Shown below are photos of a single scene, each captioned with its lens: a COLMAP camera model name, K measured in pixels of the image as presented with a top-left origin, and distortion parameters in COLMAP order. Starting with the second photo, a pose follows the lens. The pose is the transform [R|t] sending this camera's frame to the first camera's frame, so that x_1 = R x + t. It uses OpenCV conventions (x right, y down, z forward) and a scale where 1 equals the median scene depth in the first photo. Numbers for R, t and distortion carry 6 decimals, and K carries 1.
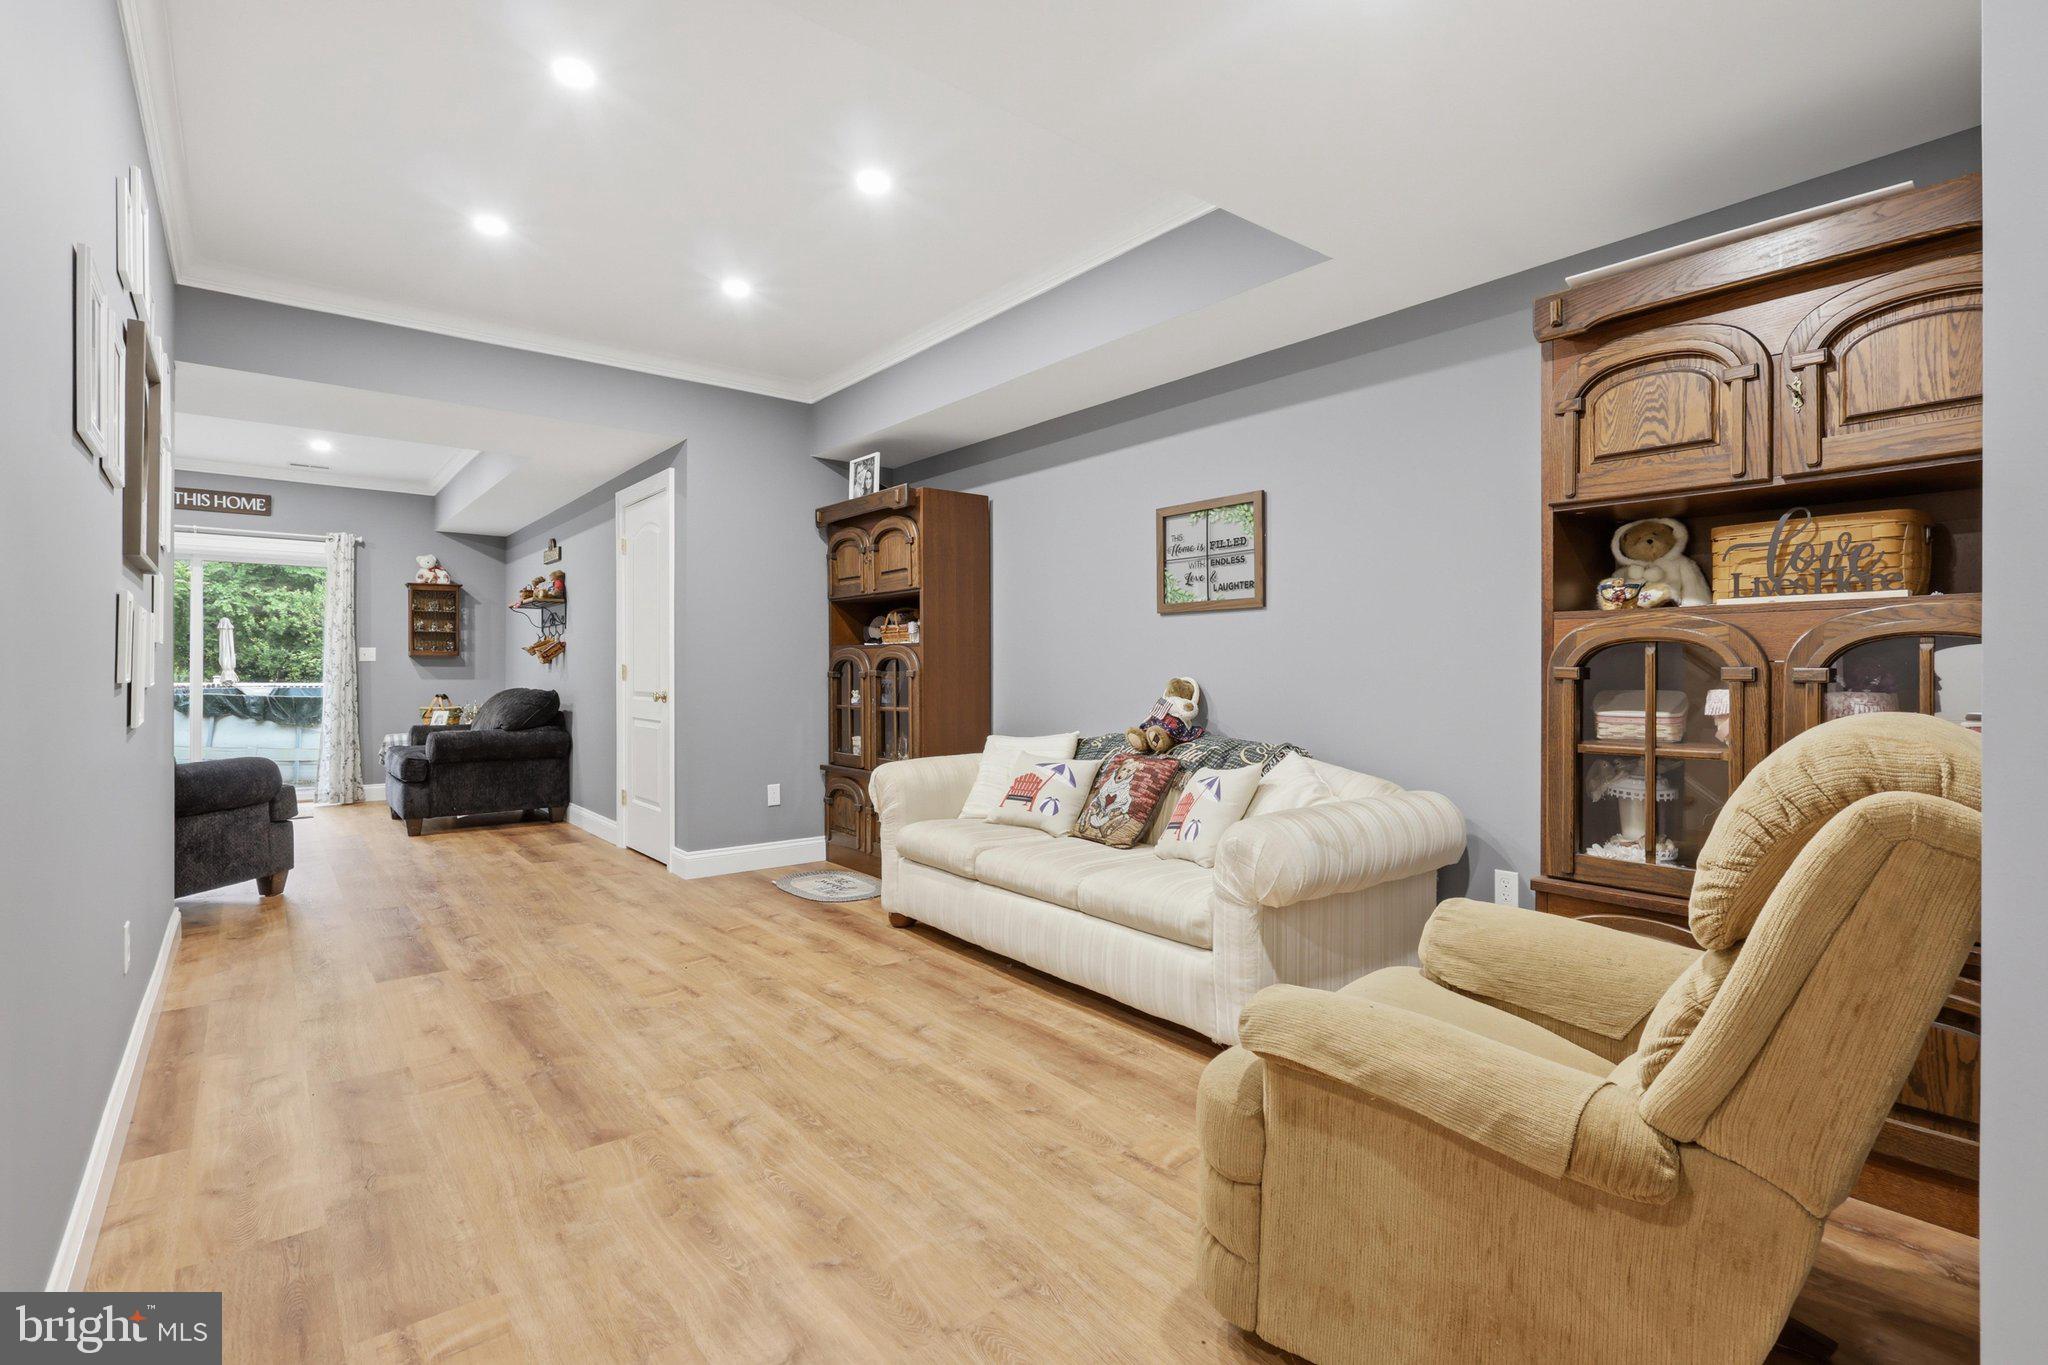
lens RADIAL K [[965.0, 0, 1018.7], [0, 965.0, 675.0], [0, 0, 1]] dist [-0.003591, 0.001355]
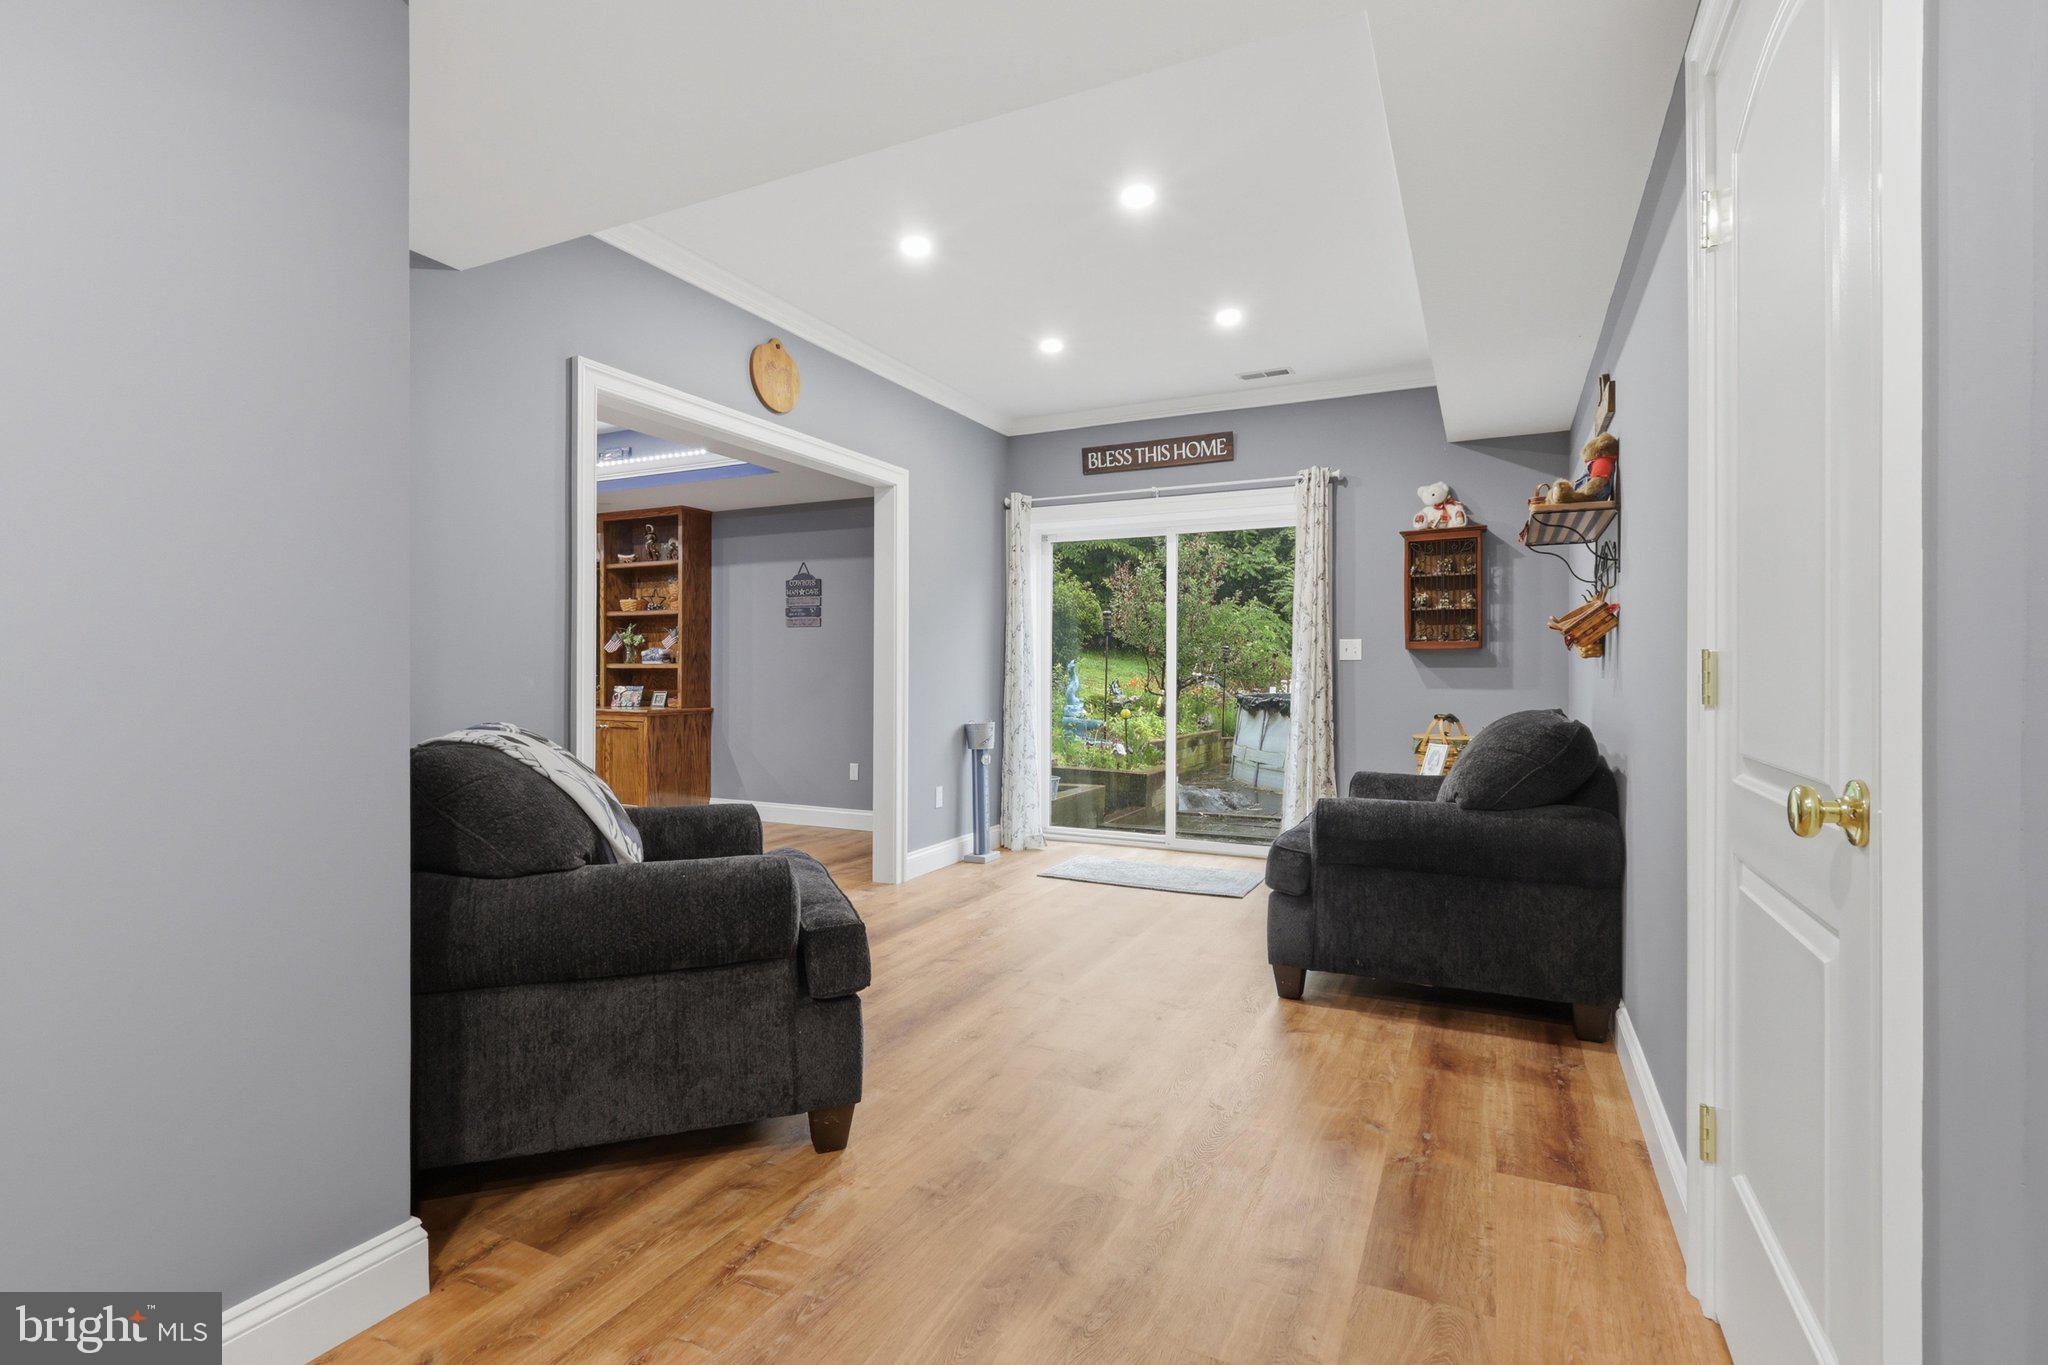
lens RADIAL K [[965.0, 0, 1015.9], [0, 965.0, 675.3], [0, 0, 1]] dist [-0.003591, 0.001355]
pose [[0.421965, 0.000491, -0.906612, -0.181216], [-0.003094, 0.999995, -0.000899, -0.002405], [0.906607, 0.003185, 0.421964, 0.525755]]
